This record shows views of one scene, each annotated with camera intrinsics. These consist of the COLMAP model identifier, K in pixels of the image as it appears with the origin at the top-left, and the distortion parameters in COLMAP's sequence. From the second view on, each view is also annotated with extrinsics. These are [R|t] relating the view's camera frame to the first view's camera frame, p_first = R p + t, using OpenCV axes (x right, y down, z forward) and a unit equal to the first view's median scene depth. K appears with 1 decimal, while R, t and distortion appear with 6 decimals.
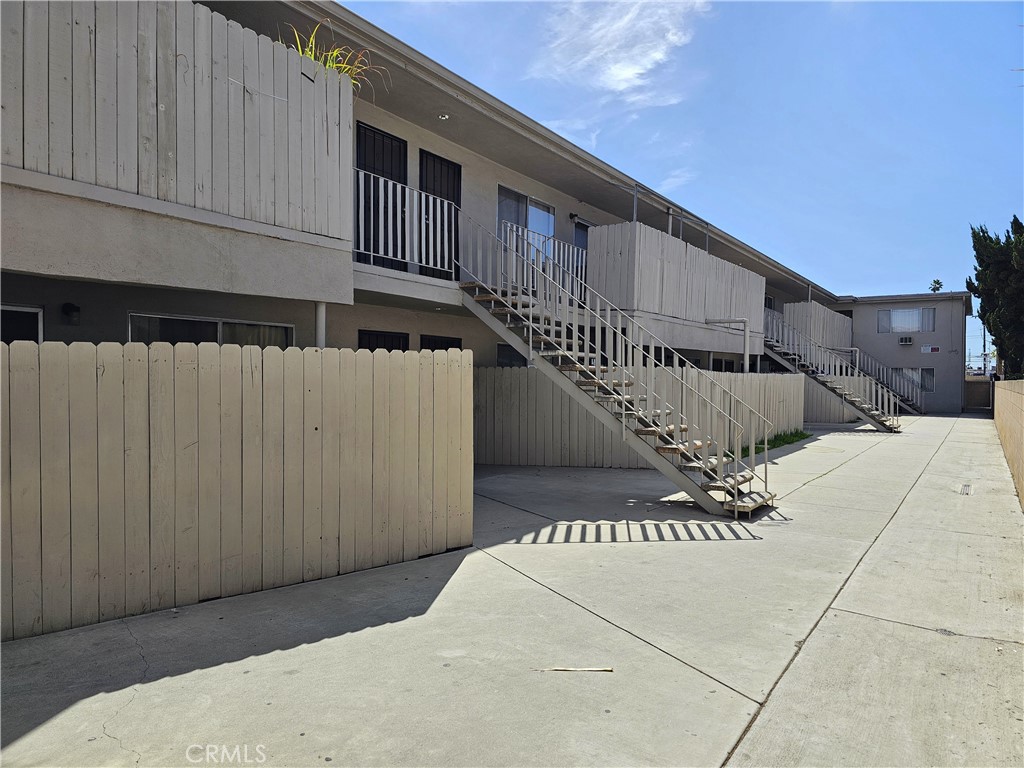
lens RADIAL K [[691.6, 0, 510.0], [0, 691.6, 381.4], [0, 0, 1]] dist [0.045815, -0.040500]
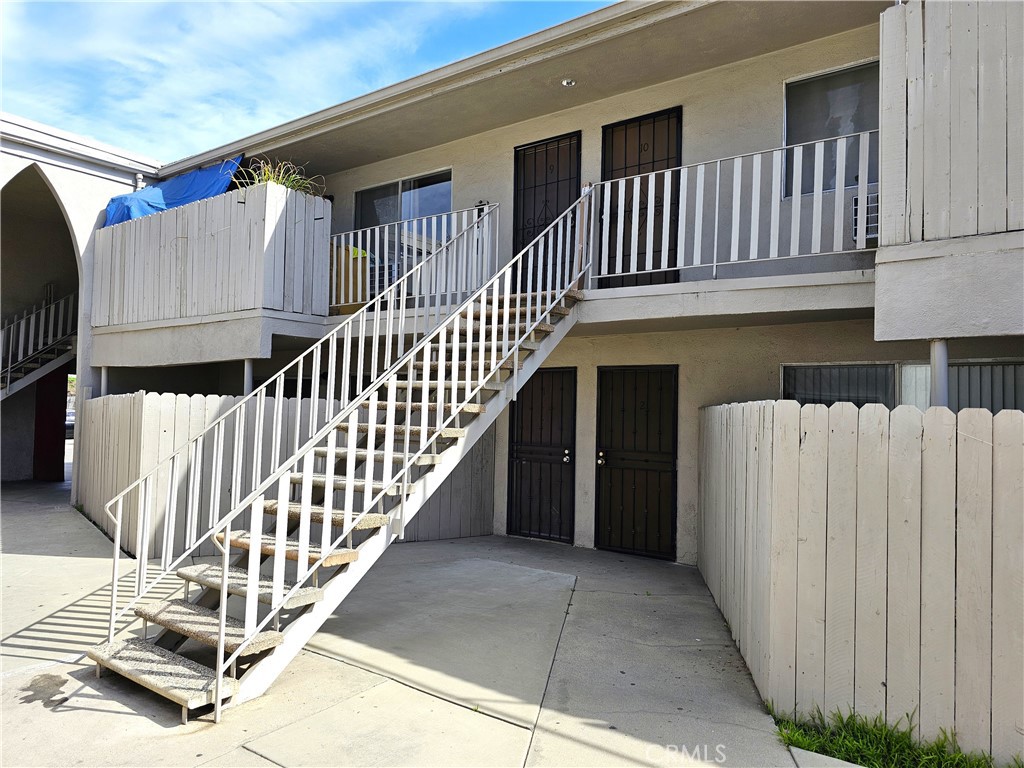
lens RADIAL K [[691.6, 0, 502.6], [0, 691.6, 387.6], [0, 0, 1]] dist [0.045815, -0.040500]
pose [[-0.059847, -0.050689, -0.996920, 0.617393], [-0.041086, 0.997989, -0.048277, -0.008364], [0.997362, 0.038070, -0.061809, 0.939373]]
